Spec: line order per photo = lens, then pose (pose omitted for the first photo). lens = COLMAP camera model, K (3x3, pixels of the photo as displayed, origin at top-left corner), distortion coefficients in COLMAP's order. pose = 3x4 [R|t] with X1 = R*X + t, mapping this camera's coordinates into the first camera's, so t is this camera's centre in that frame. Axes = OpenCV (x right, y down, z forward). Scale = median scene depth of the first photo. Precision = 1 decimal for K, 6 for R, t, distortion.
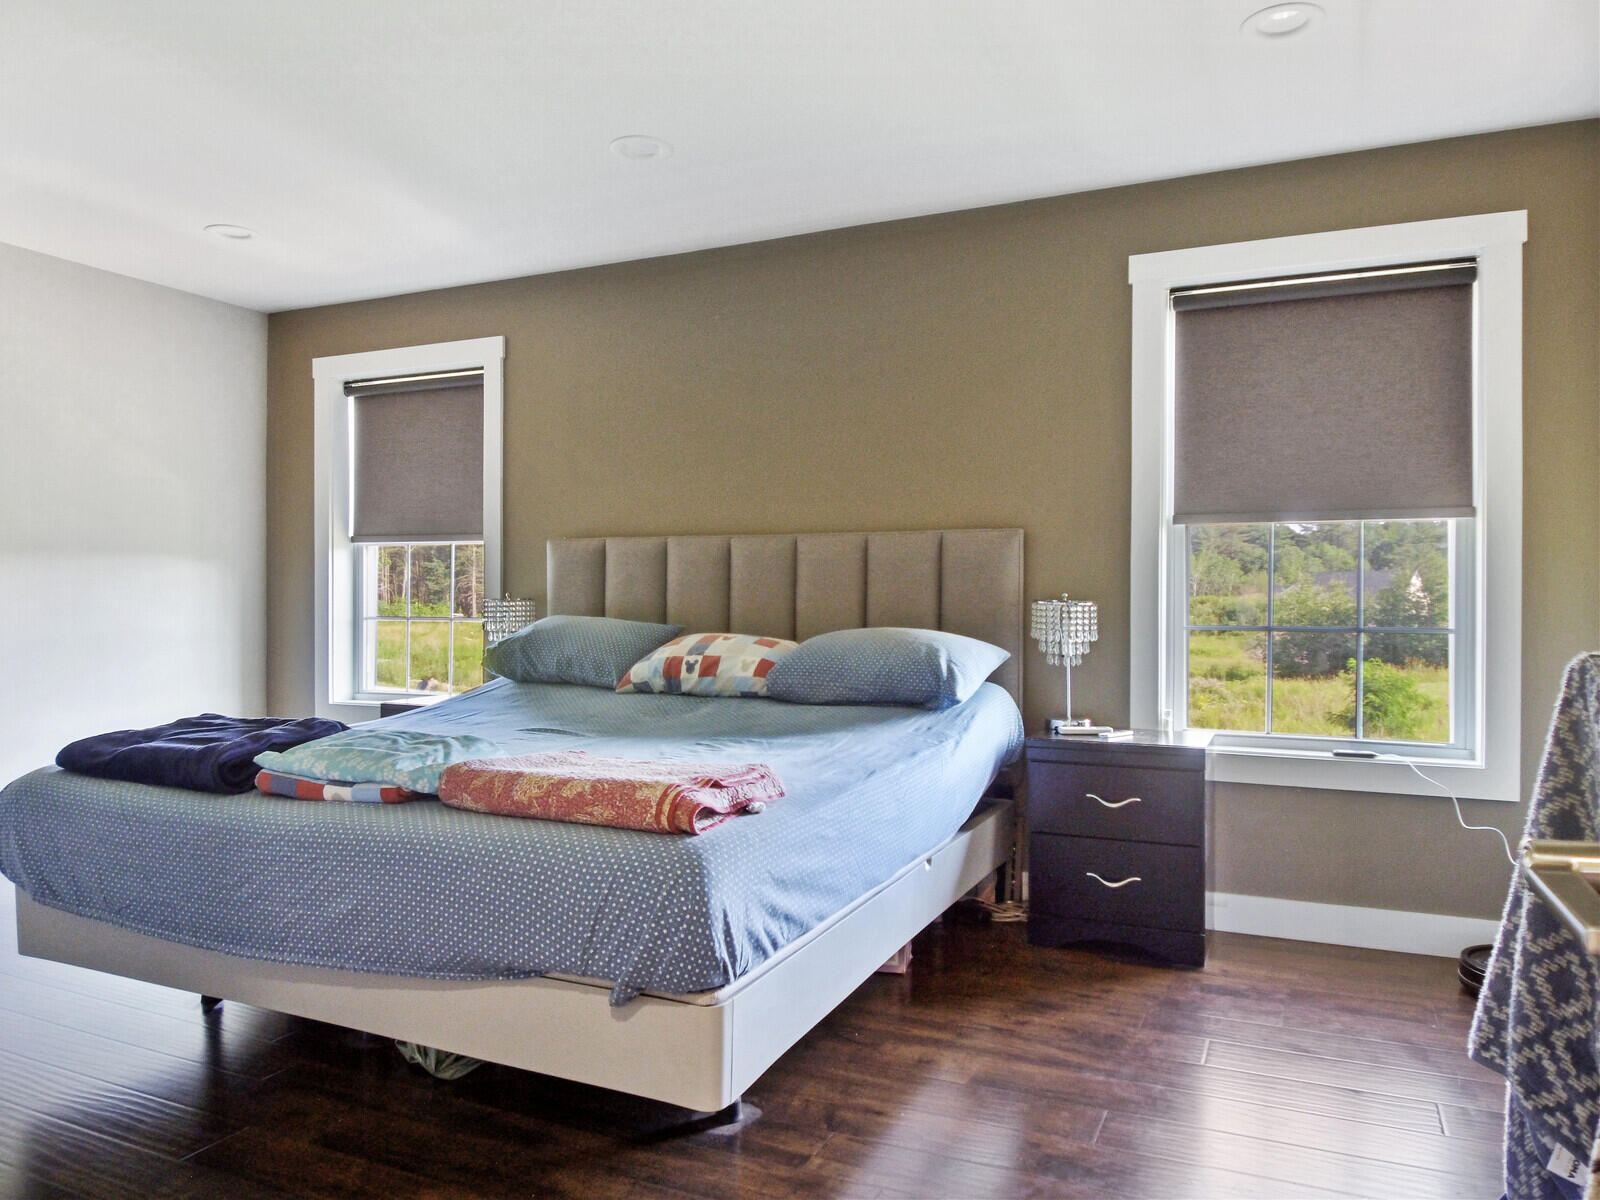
lens RADIAL K [[1119.0, 0, 804.5], [0, 1119.0, 593.5], [0, 0, 1]] dist [0.068672, -0.107379]
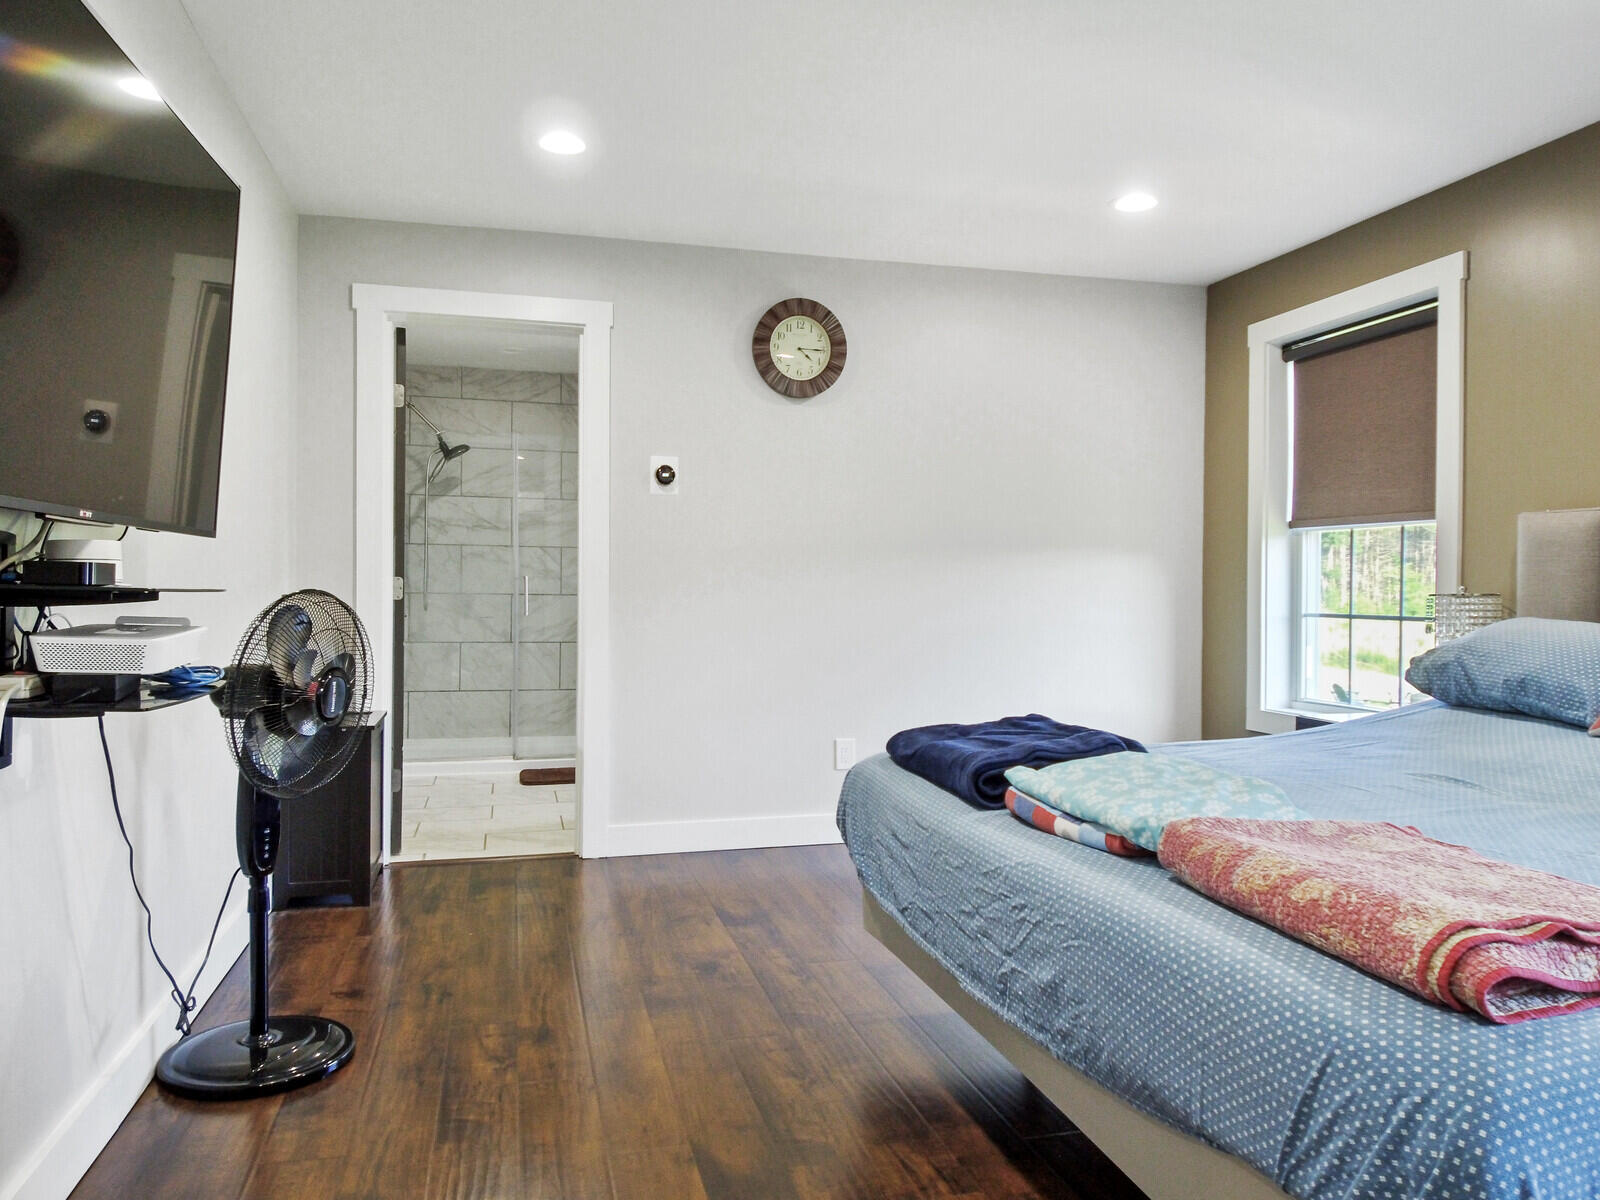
lens RADIAL K [[1119.0, 0, 804.5], [0, 1119.0, 593.5], [0, 0, 1]] dist [0.068672, -0.107379]
pose [[0.617855, 0.004647, -0.786278, 0.111286], [-0.000685, 0.999985, 0.005371, 0.001233], [0.786291, -0.002780, 0.617850, 0.340998]]
